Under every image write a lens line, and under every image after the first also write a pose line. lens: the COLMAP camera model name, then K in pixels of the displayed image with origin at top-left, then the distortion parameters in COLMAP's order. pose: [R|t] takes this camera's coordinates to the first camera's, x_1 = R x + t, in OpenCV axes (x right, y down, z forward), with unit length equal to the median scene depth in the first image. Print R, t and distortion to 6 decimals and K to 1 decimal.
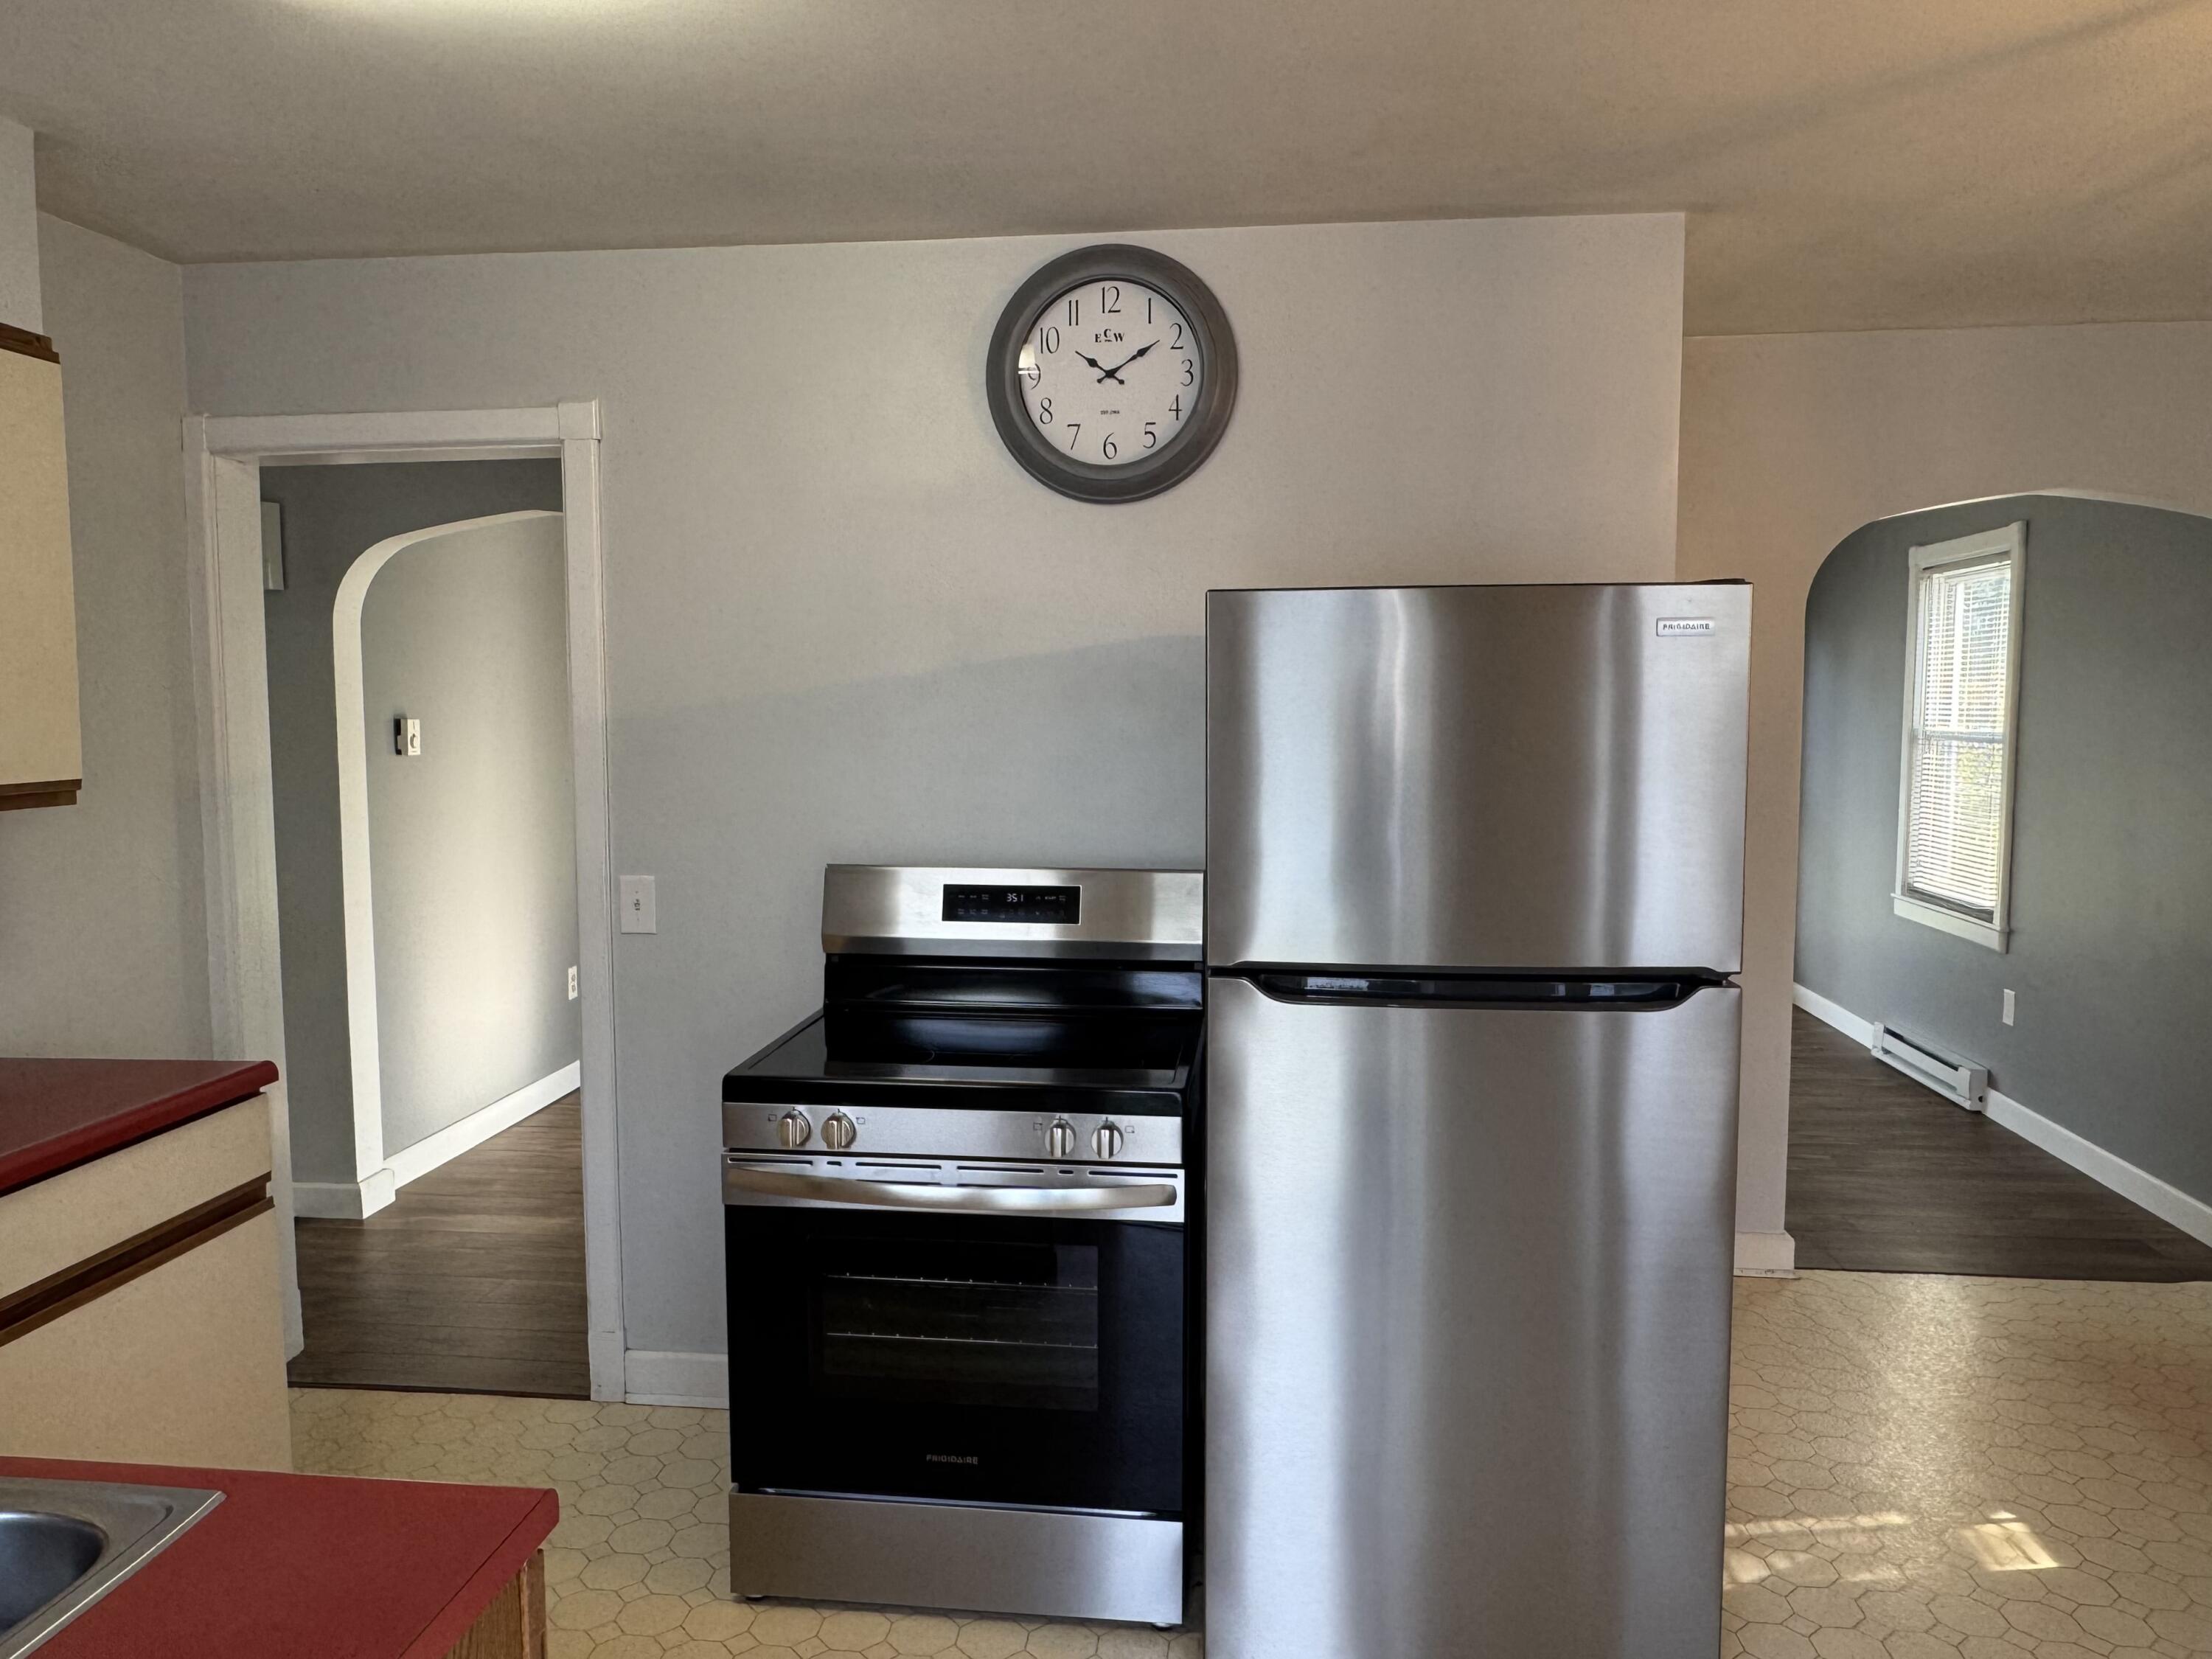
lens RADIAL K [[1482.4, 0, 1103.8], [0, 1482.4, 828.2], [0, 0, 1]] dist [-0.006139, -0.002639]
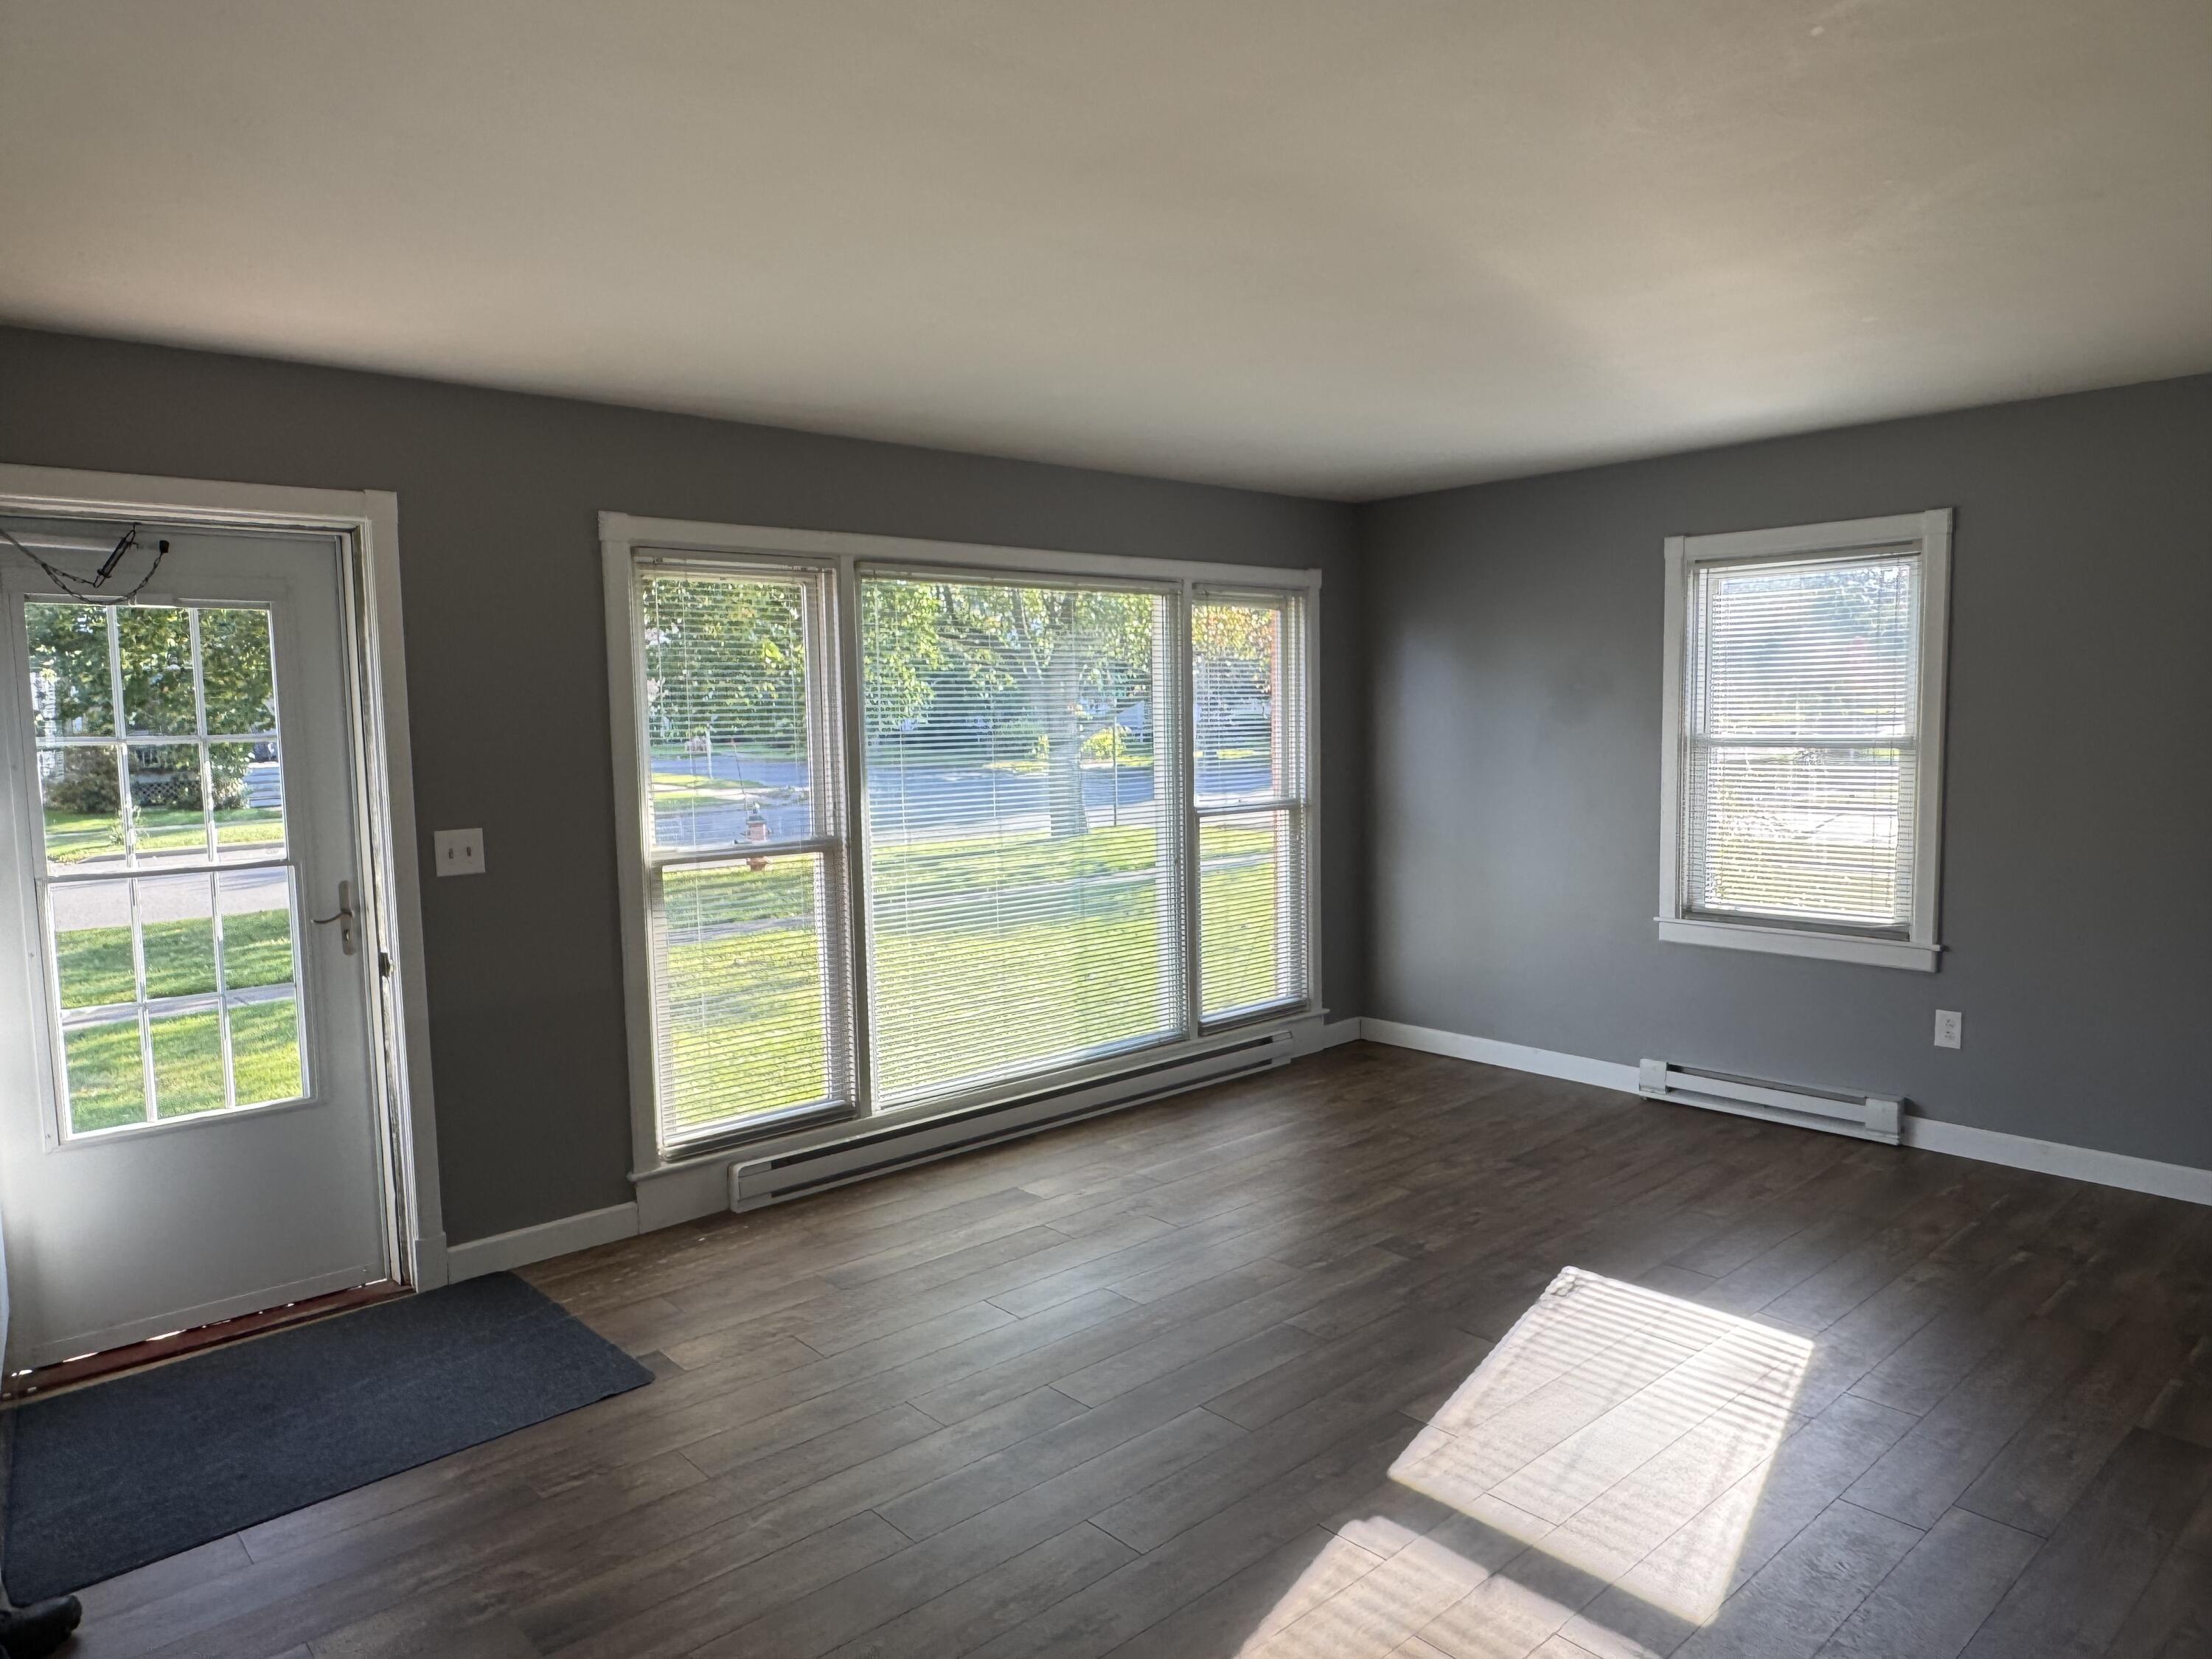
lens RADIAL K [[1407.1, 0, 1106.4], [0, 1407.1, 834.3], [0, 0, 1]] dist [-0.000278, -0.000045]
pose [[0.665580, -0.074095, 0.742639, -0.364523], [0.077703, 0.996532, 0.029786, -0.064330], [-0.742271, 0.037880, 0.669029, 0.729475]]
